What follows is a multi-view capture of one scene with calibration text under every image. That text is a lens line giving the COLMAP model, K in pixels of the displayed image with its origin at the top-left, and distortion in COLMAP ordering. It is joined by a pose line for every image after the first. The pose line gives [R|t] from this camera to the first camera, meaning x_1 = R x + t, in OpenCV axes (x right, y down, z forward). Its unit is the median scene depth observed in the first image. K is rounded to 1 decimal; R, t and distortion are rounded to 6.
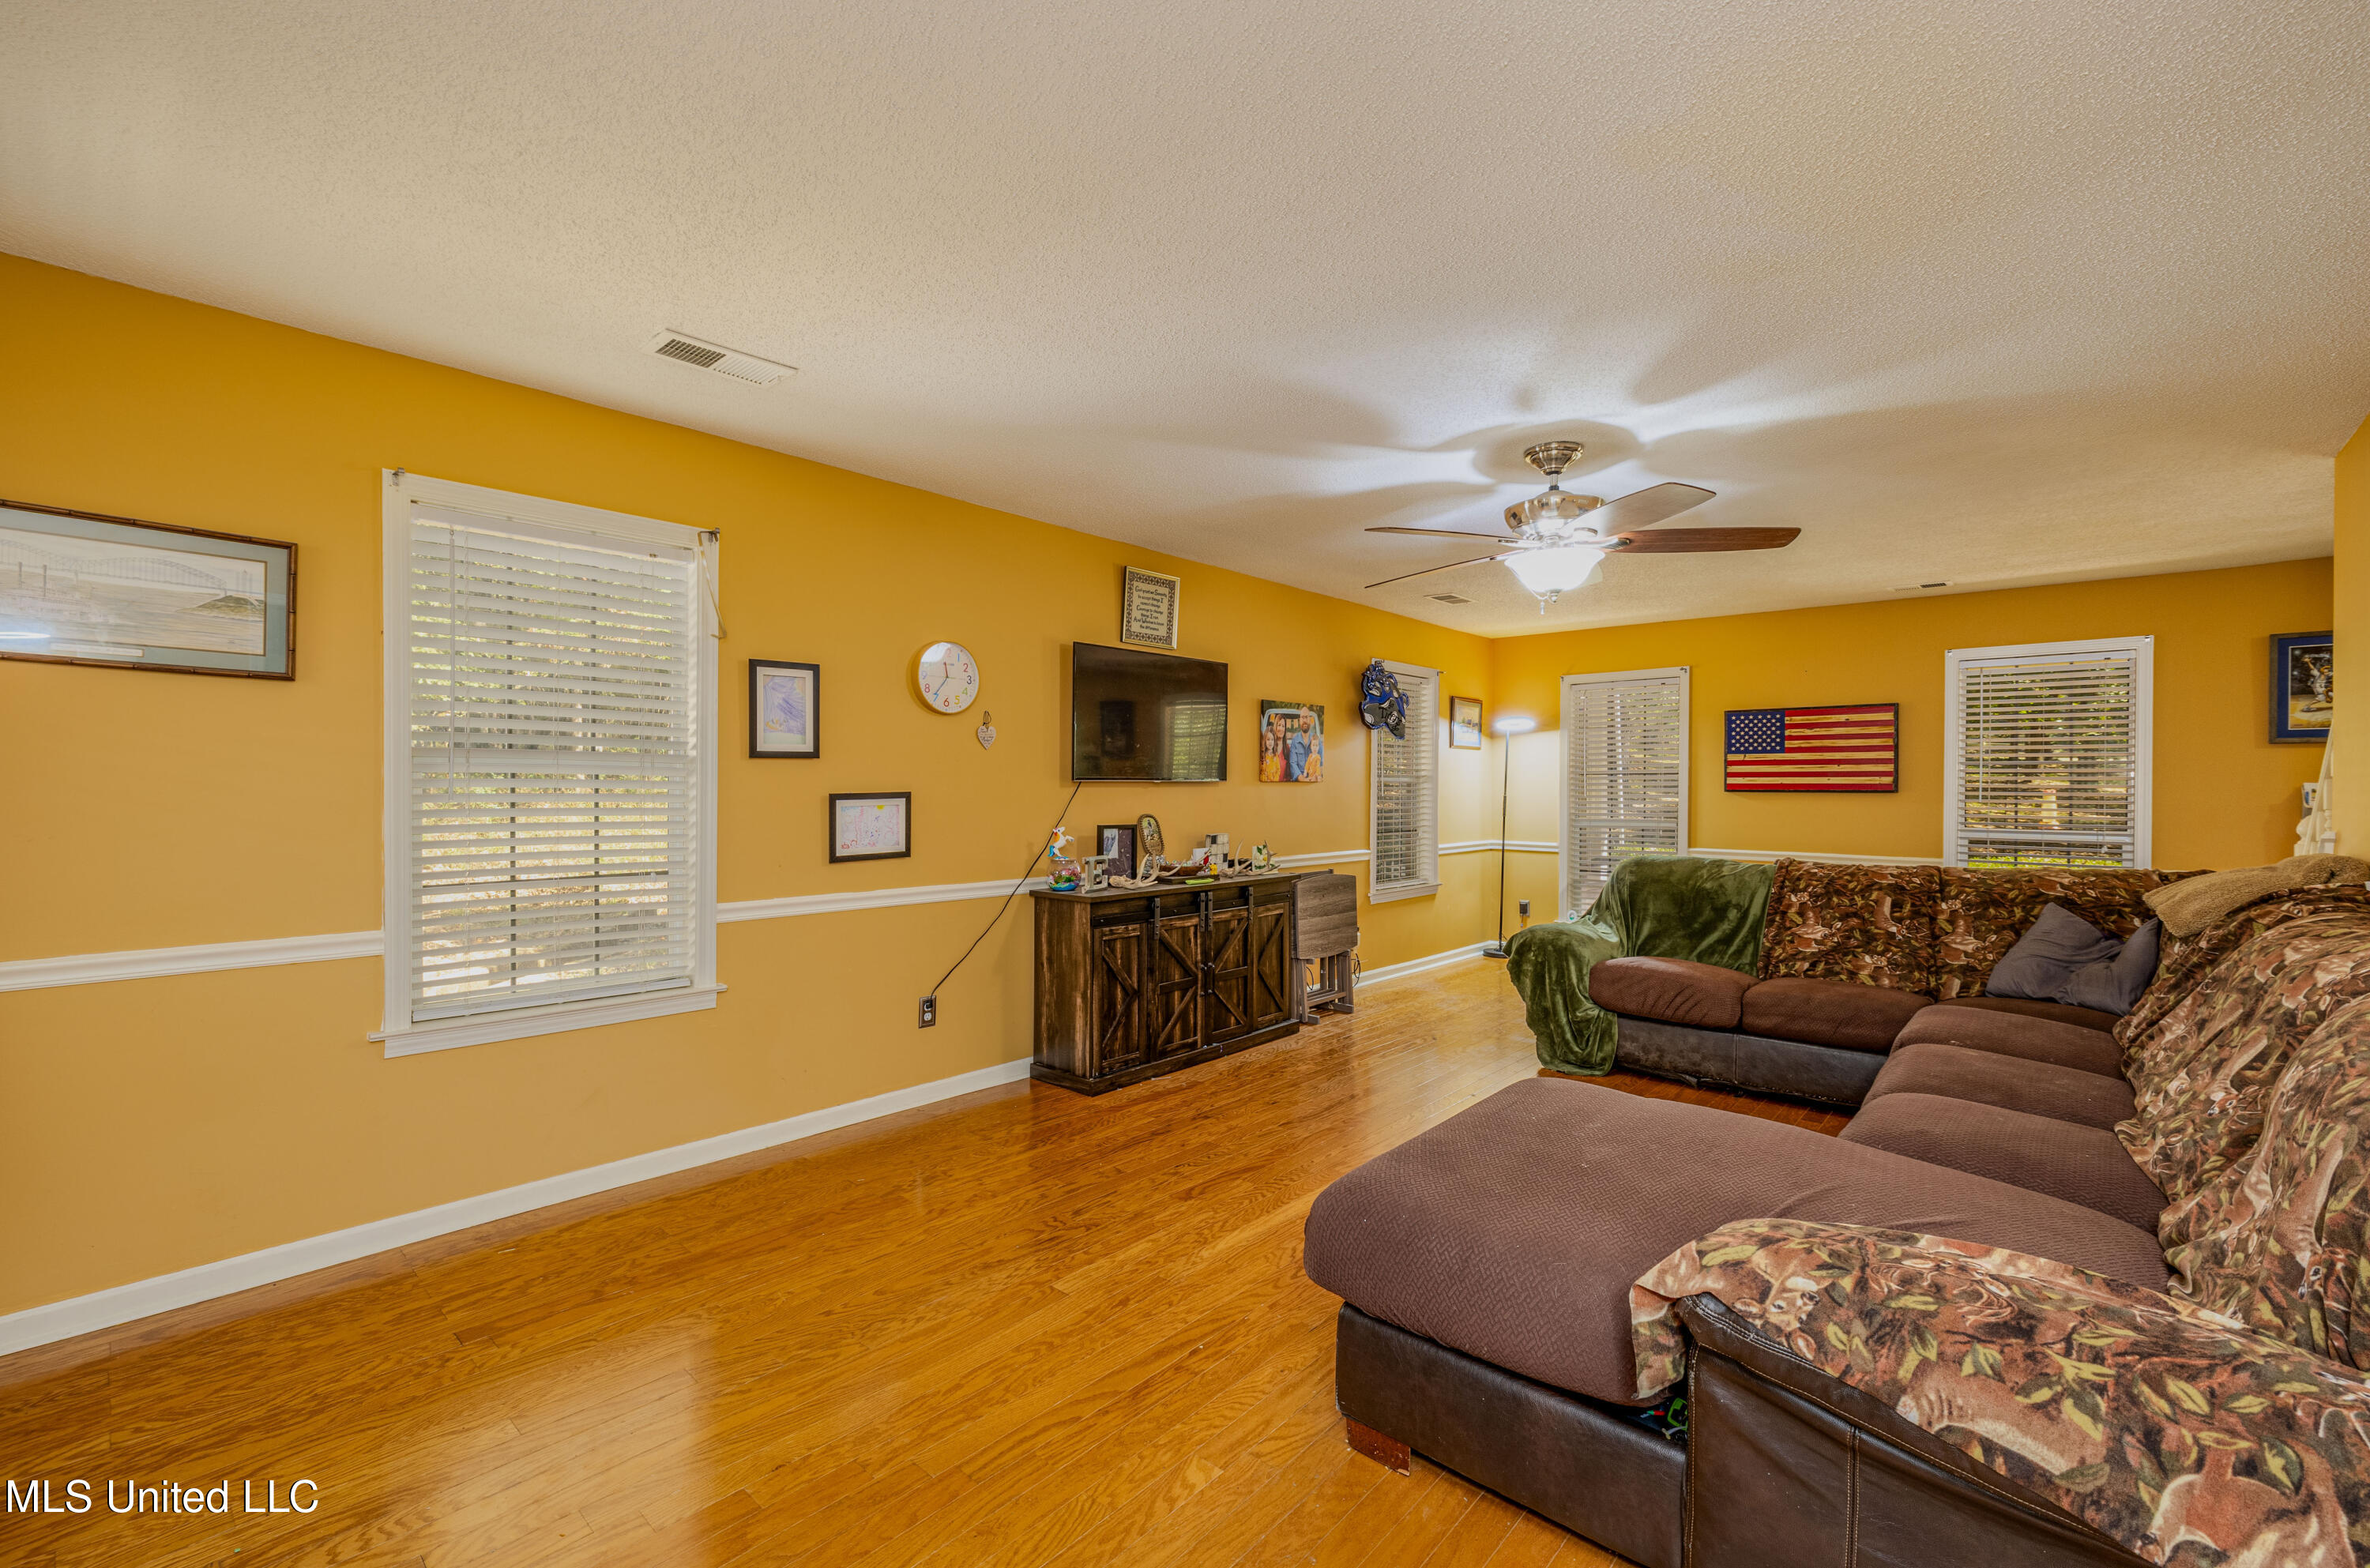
lens RADIAL K [[998.7, 0, 1186.7], [0, 998.7, 788.3], [0, 0, 1]] dist [0.001754, 0.000043]
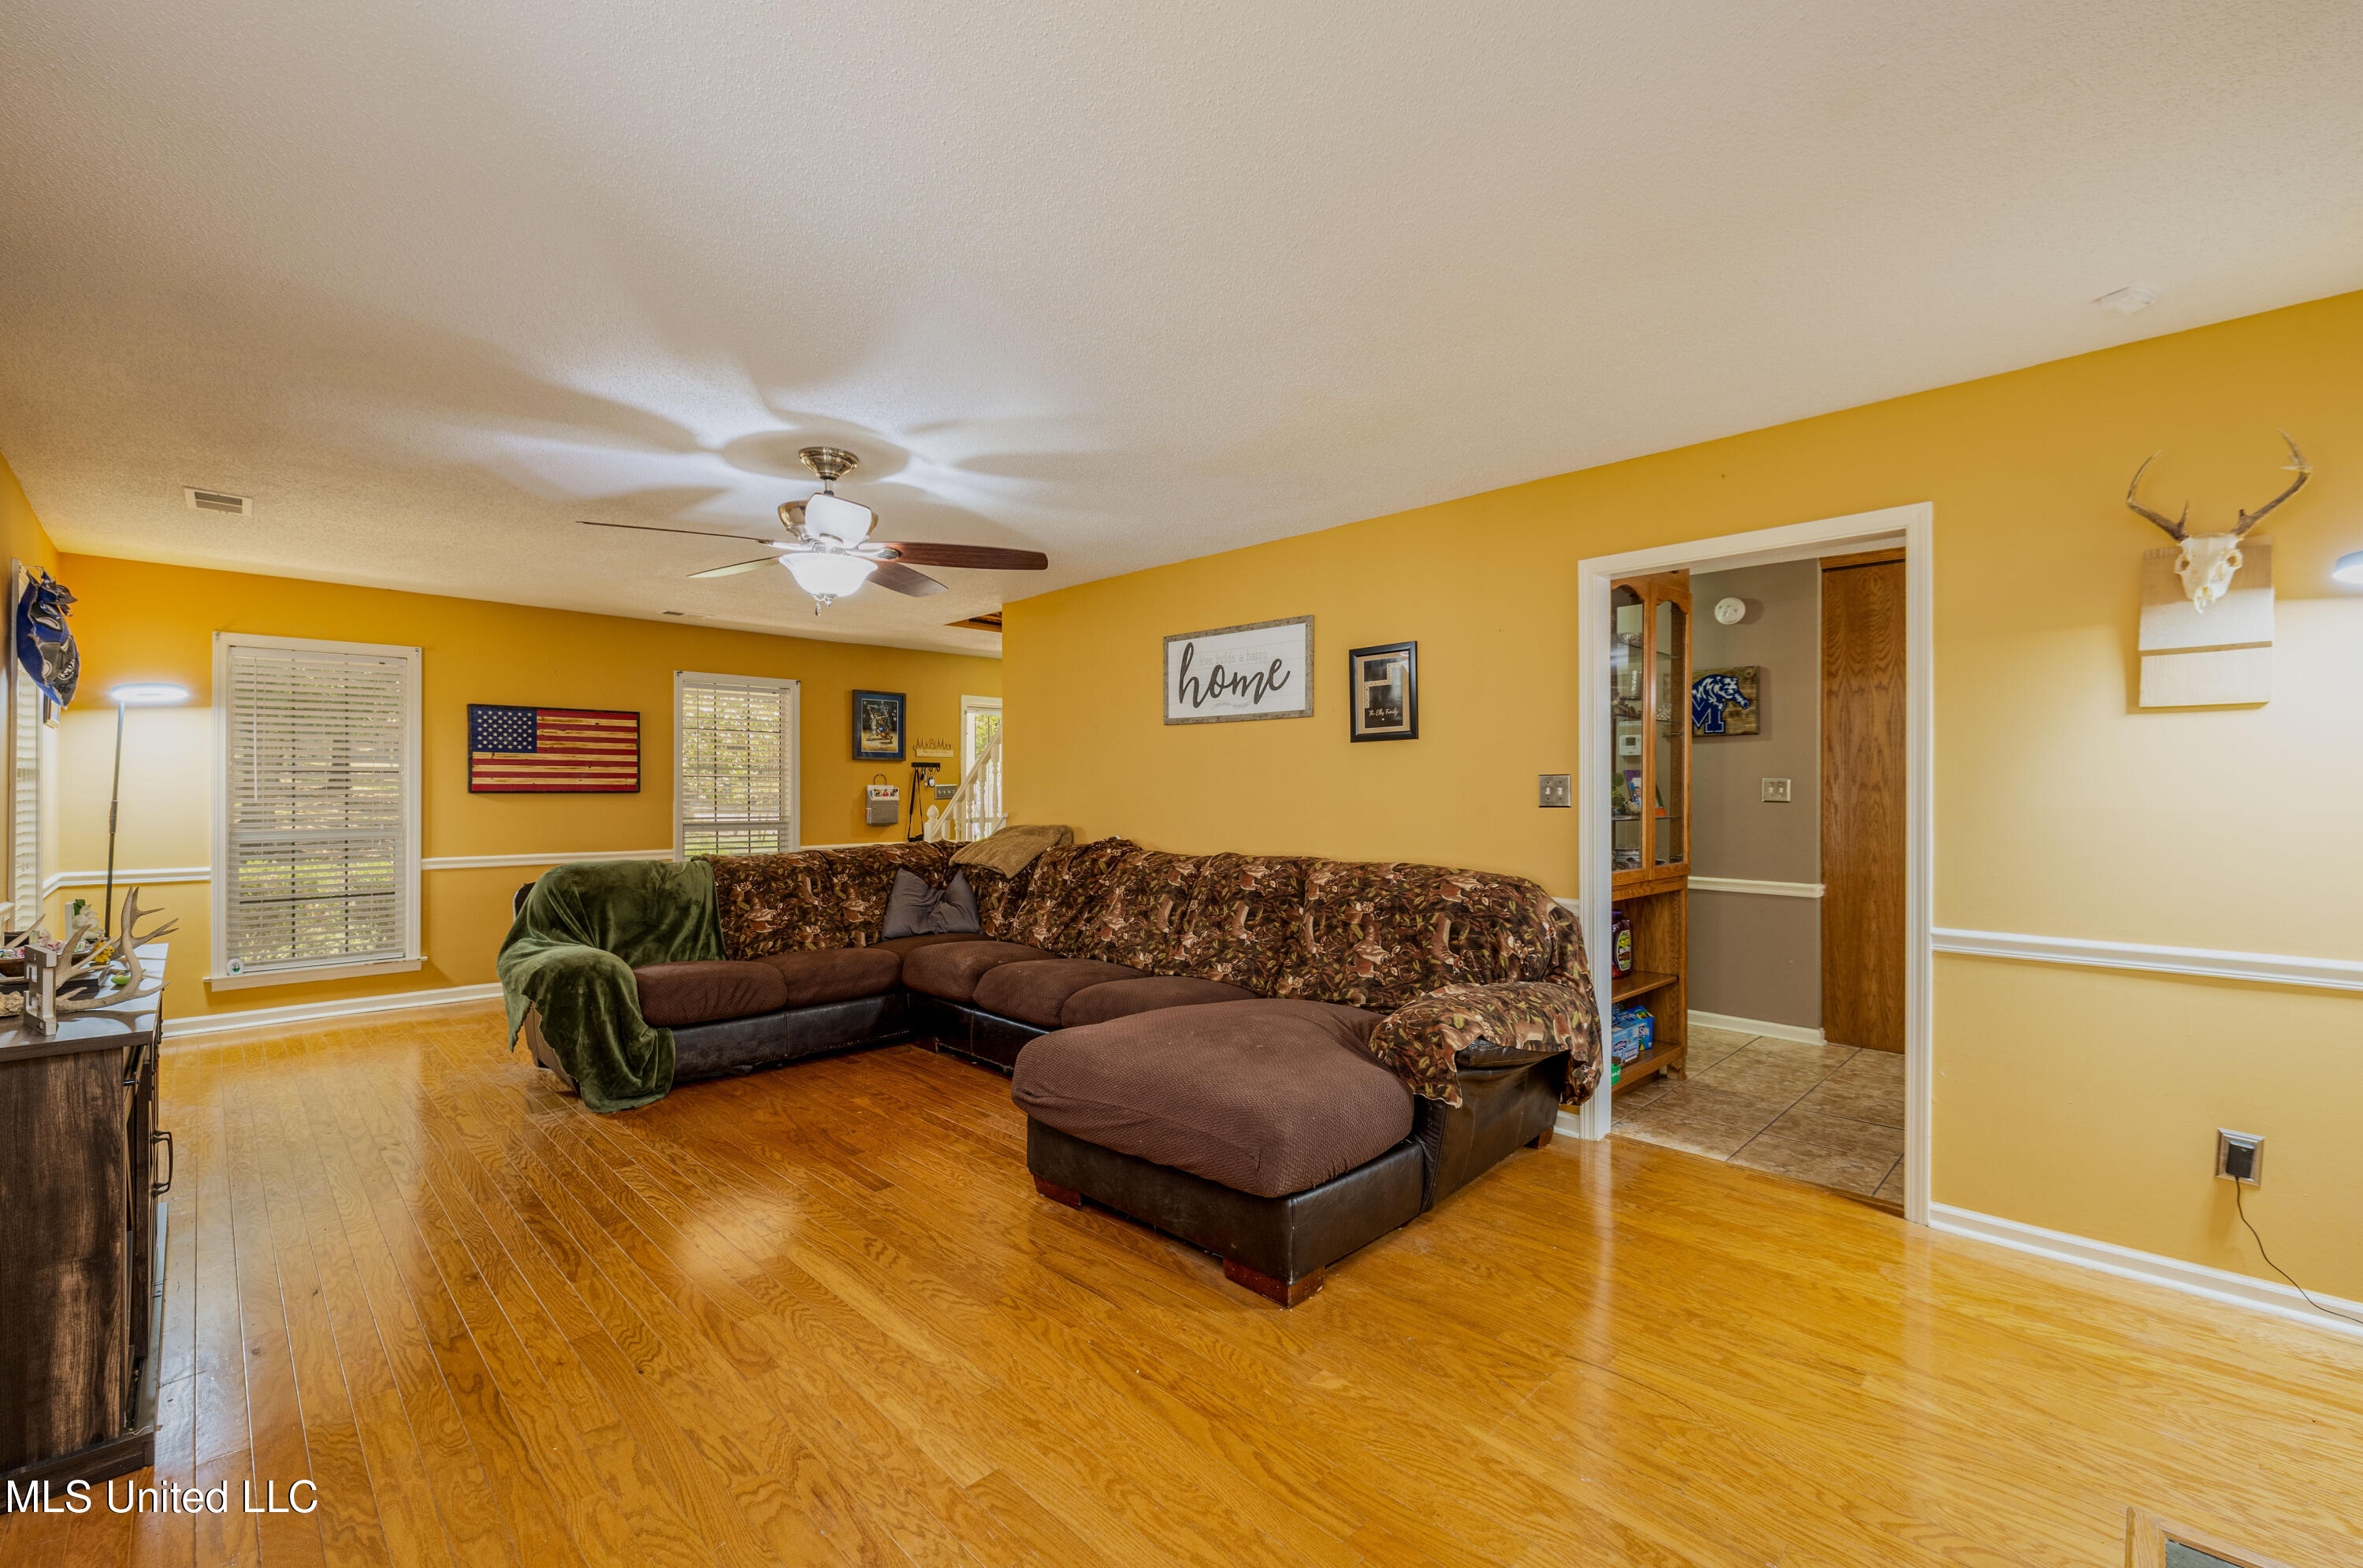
lens RADIAL K [[989.4, 0, 1178.9], [0, 989.4, 785.6], [0, 0, 1]] dist [-0.004677, 0.000295]
pose [[0.059405, 0.001710, 0.998232, -0.437845], [-0.000259, 0.999999, -0.001697, -0.002511], [-0.998234, -0.000157, 0.059406, 0.422659]]
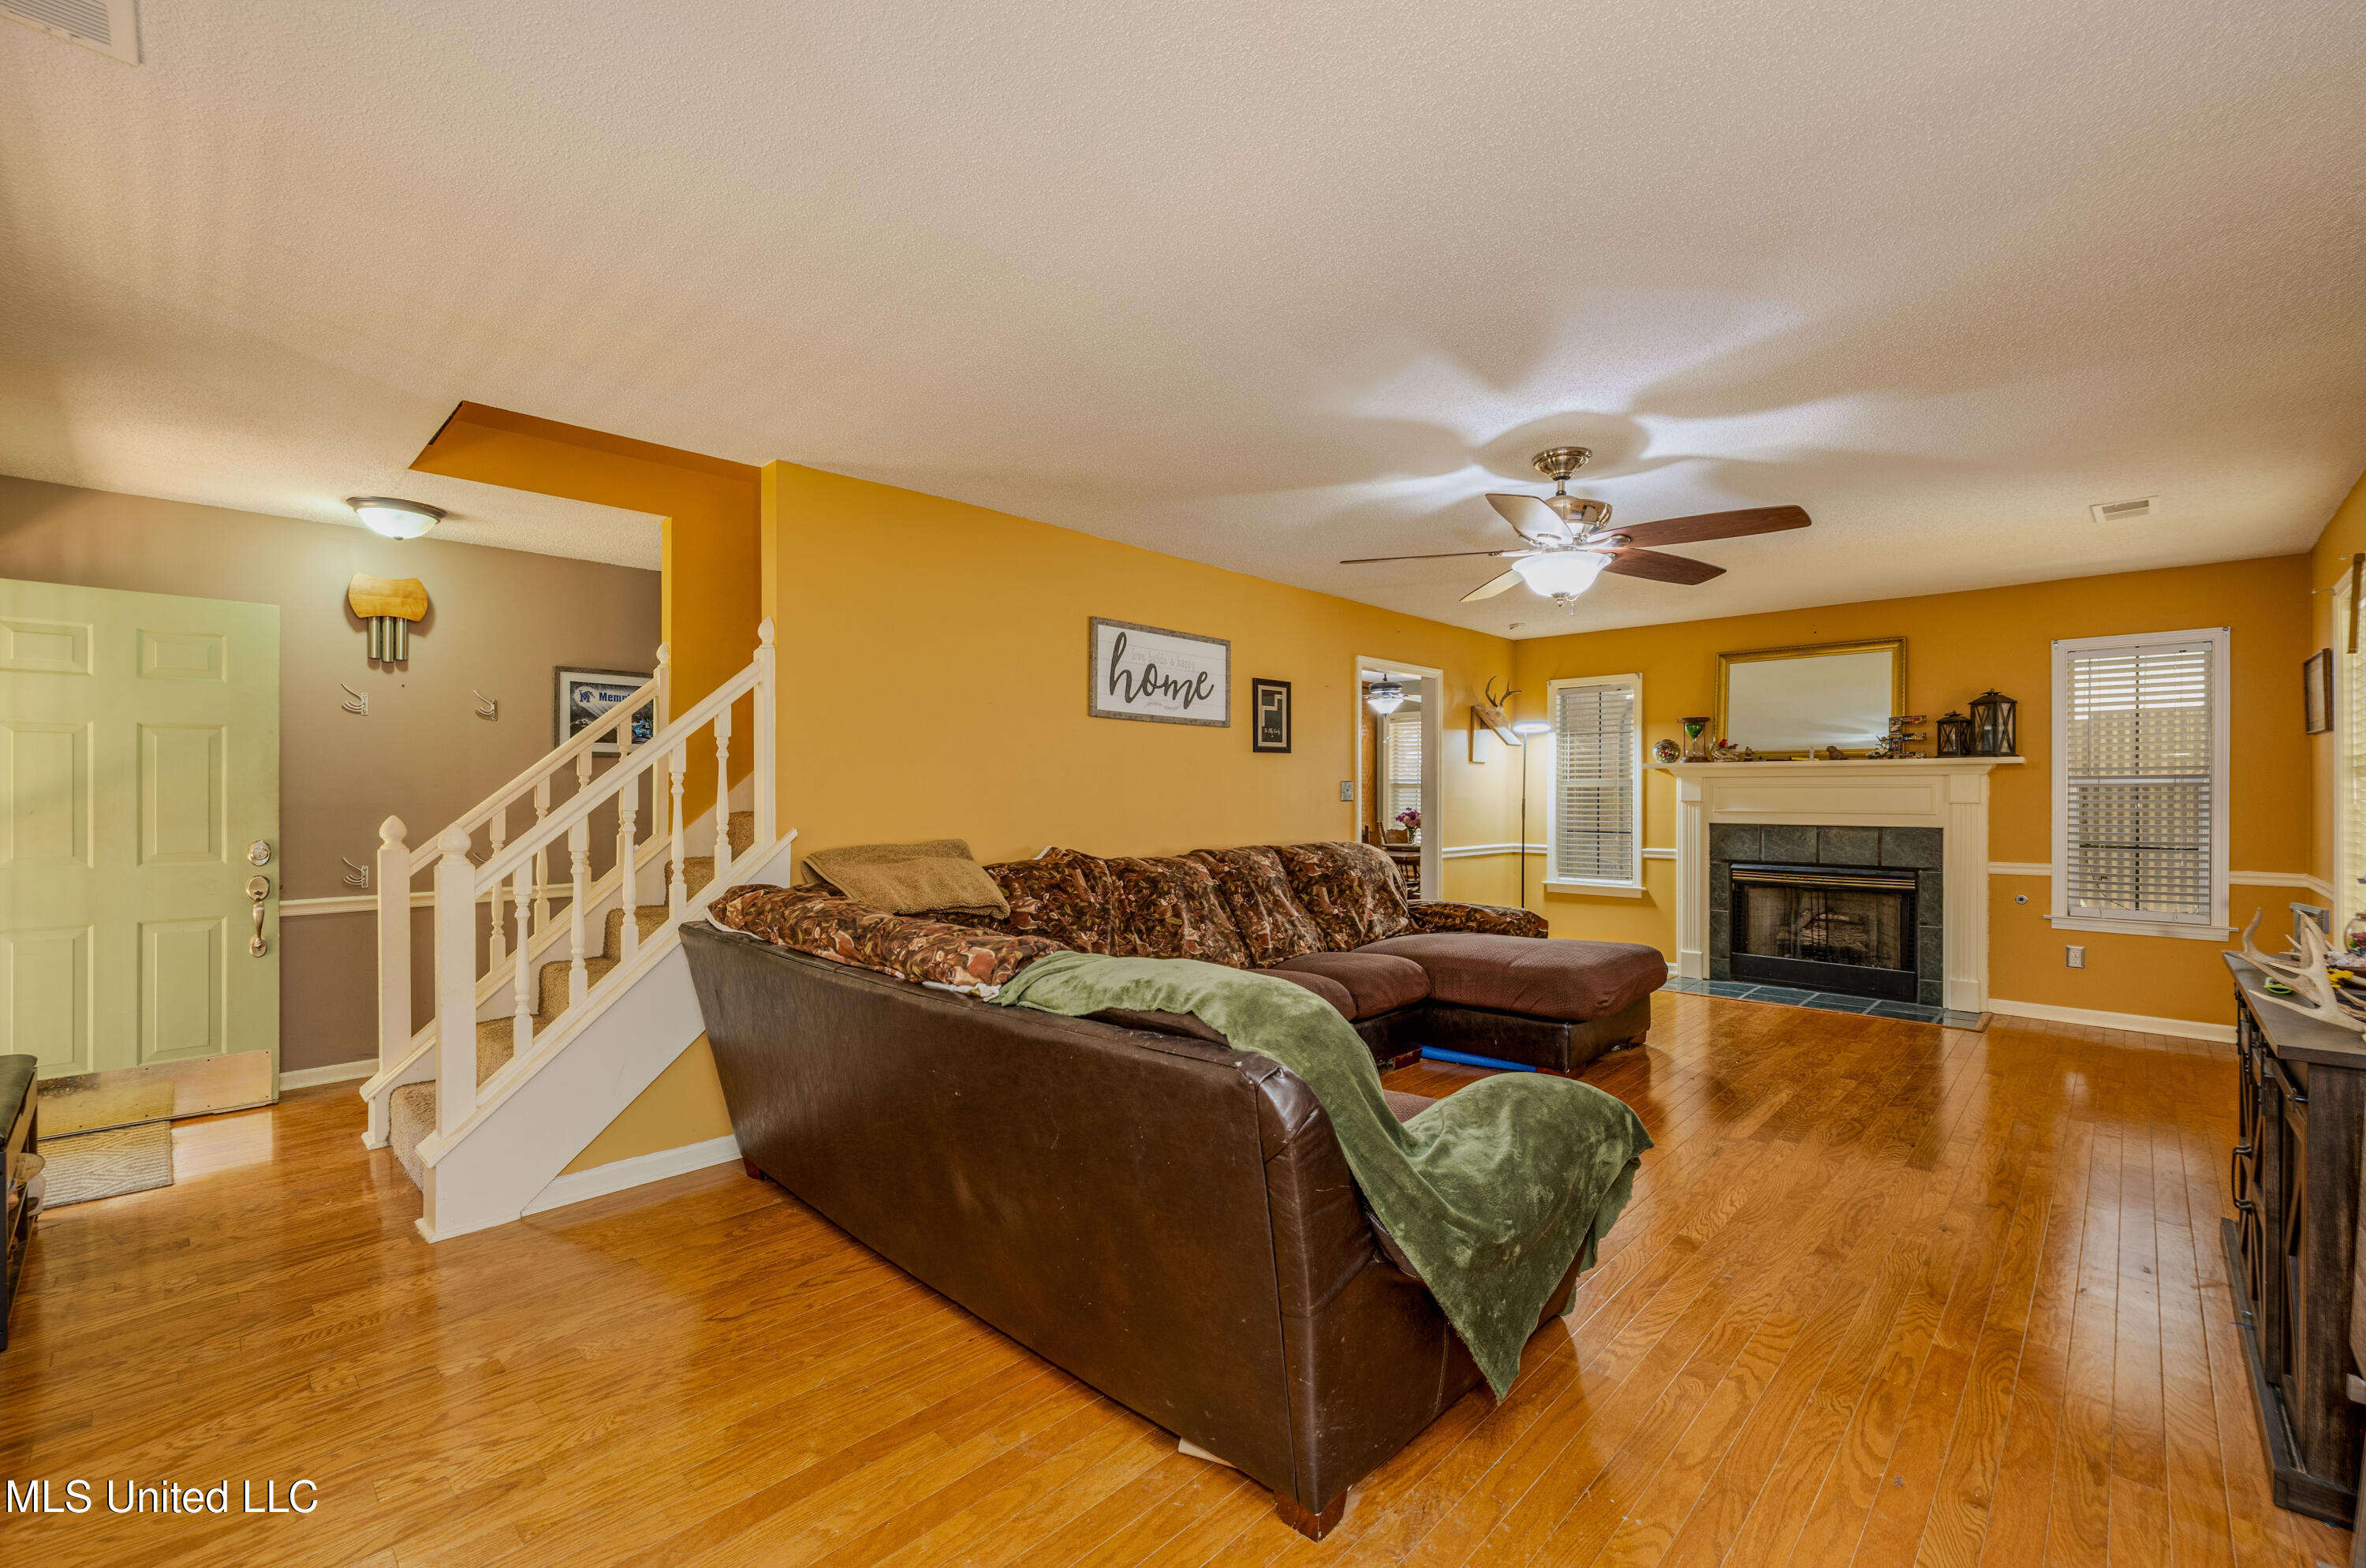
lens RADIAL K [[990.7, 0, 1177.1], [0, 990.7, 793.5], [0, 0, 1]] dist [-0.004677, 0.000295]
pose [[-0.999057, -0.005351, 0.043092, 0.510405], [-0.005242, 0.999983, 0.002635, 0.001178], [-0.043106, 0.002407, -0.999068, 1.449110]]
